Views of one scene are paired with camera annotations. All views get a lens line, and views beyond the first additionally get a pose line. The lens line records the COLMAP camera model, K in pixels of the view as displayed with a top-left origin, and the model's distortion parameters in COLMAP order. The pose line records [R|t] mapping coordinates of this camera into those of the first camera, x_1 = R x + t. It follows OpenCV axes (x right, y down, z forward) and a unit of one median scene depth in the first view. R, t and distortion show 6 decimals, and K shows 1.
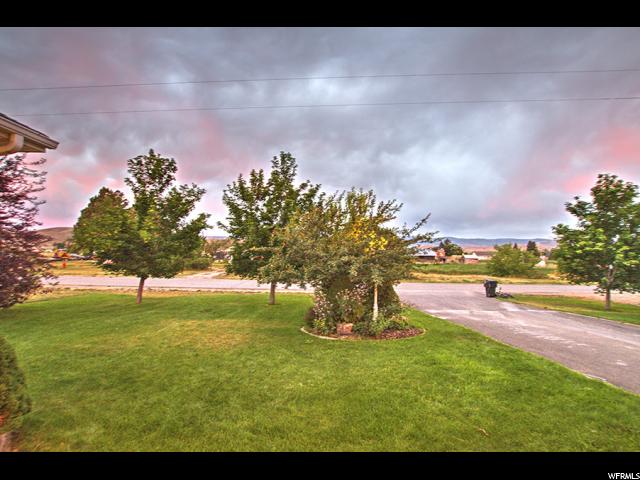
lens RADIAL K [[298.7, 0, 319.7], [0, 298.7, 246.0], [0, 0, 1]] dist [-0.028681, 0.002325]
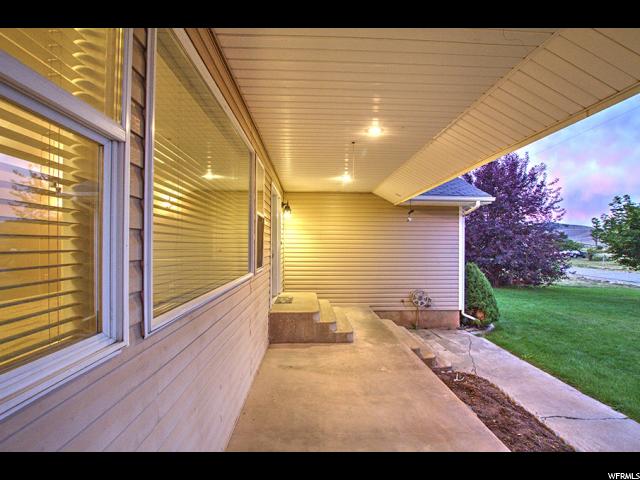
lens RADIAL K [[298.7, 0, 320.8], [0, 298.7, 242.4], [0, 0, 1]] dist [-0.028681, 0.002325]
pose [[-0.003374, -0.014537, -0.999889, 0.265688], [0.014496, 0.999789, -0.014584, 0.000840], [0.999889, -0.014543, -0.003163, -0.065088]]
